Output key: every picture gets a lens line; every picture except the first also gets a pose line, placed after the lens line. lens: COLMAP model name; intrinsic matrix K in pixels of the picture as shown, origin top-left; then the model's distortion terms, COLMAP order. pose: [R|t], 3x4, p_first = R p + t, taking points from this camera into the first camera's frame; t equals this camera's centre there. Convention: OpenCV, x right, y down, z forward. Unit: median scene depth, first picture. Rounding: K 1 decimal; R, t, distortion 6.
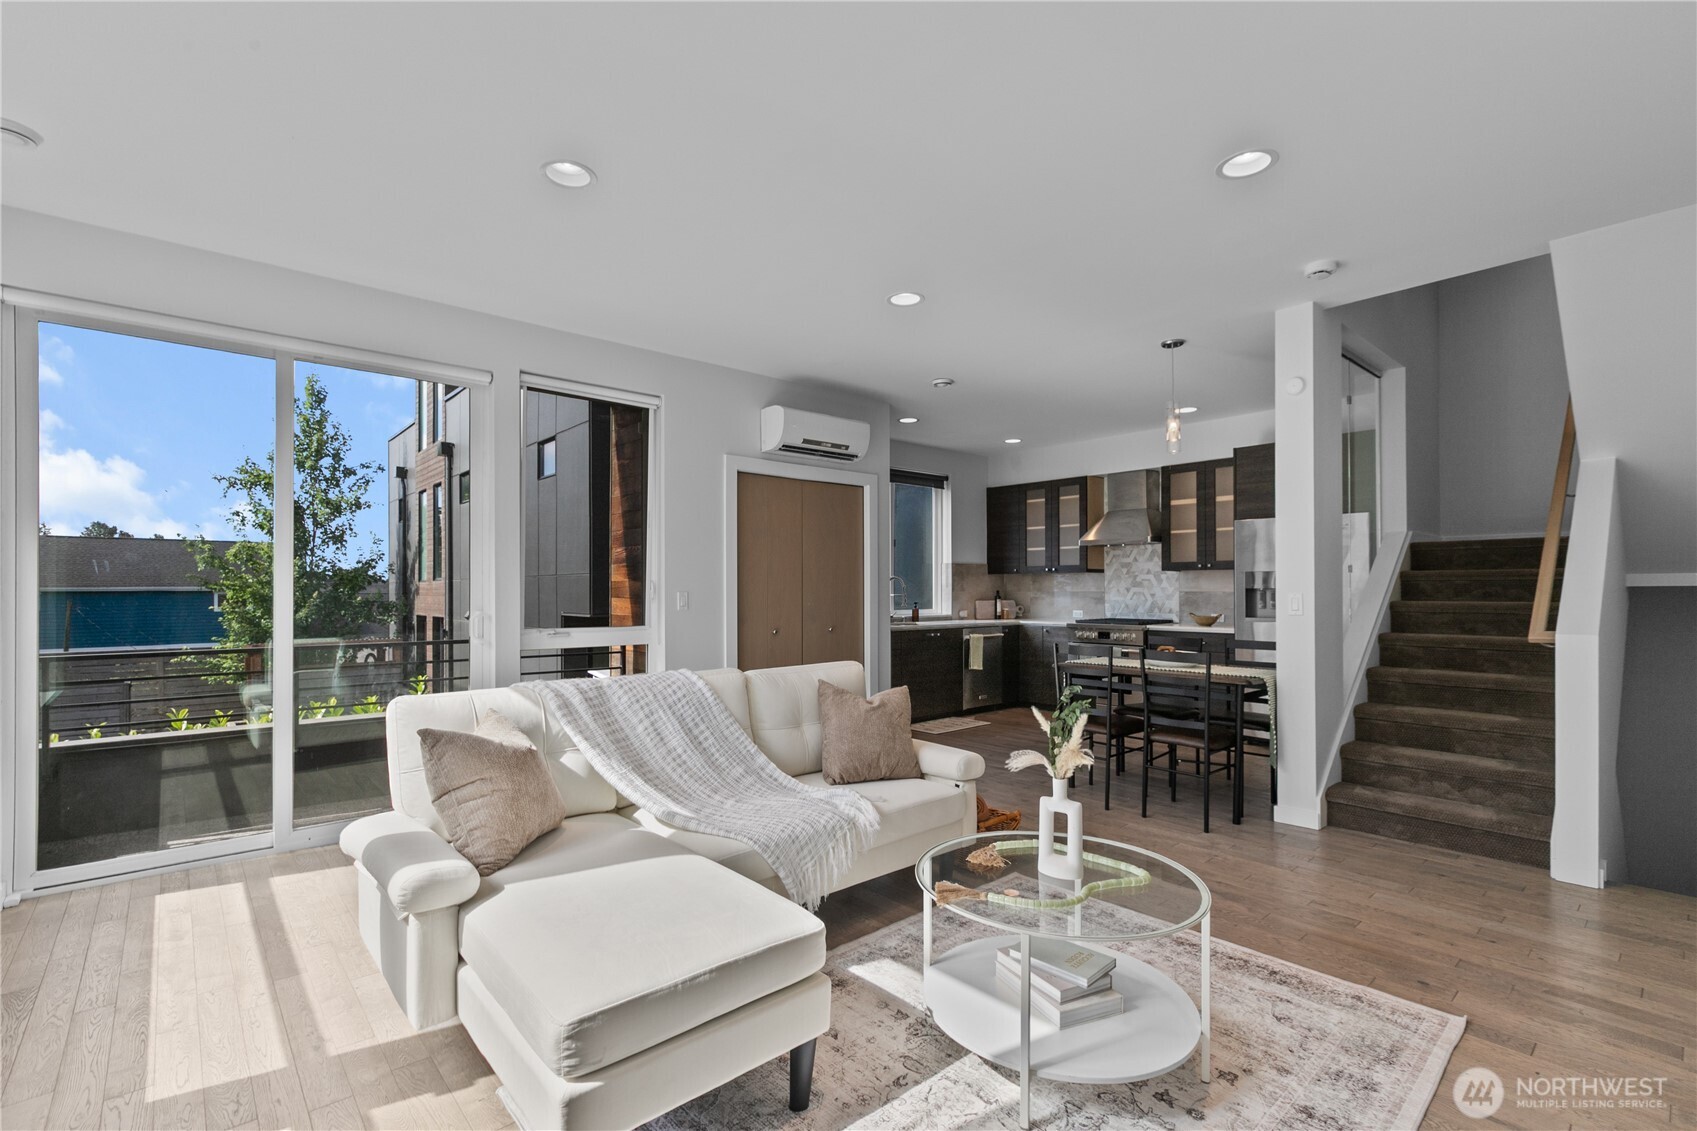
lens RADIAL K [[771.9, 0, 843.9], [0, 771.9, 590.4], [0, 0, 1]] dist [0.003224, -0.001050]
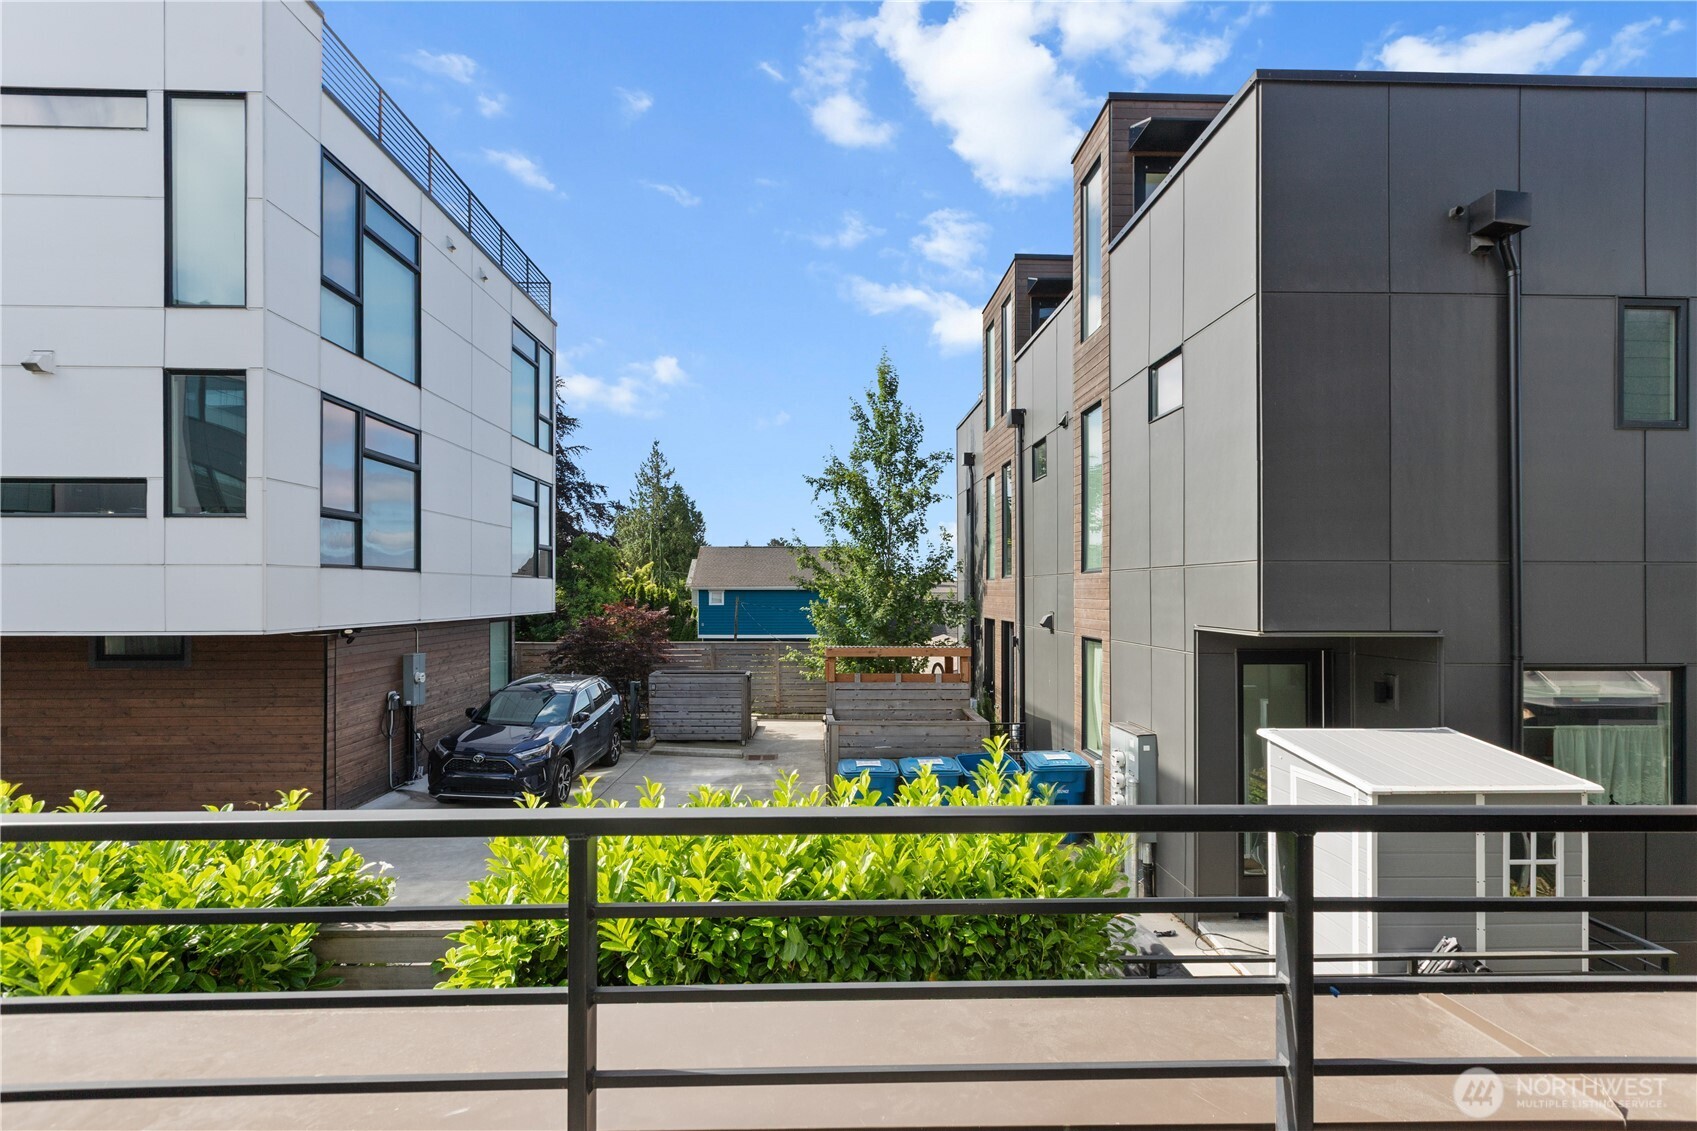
lens RADIAL K [[771.9, 0, 846.4], [0, 771.9, 584.5], [0, 0, 1]] dist [0.003224, -0.001050]
pose [[0.778712, -0.005754, -0.627355, -0.129226], [0.000800, 0.999966, -0.008179, 0.001238], [0.627380, 0.005867, 0.778691, 0.225765]]
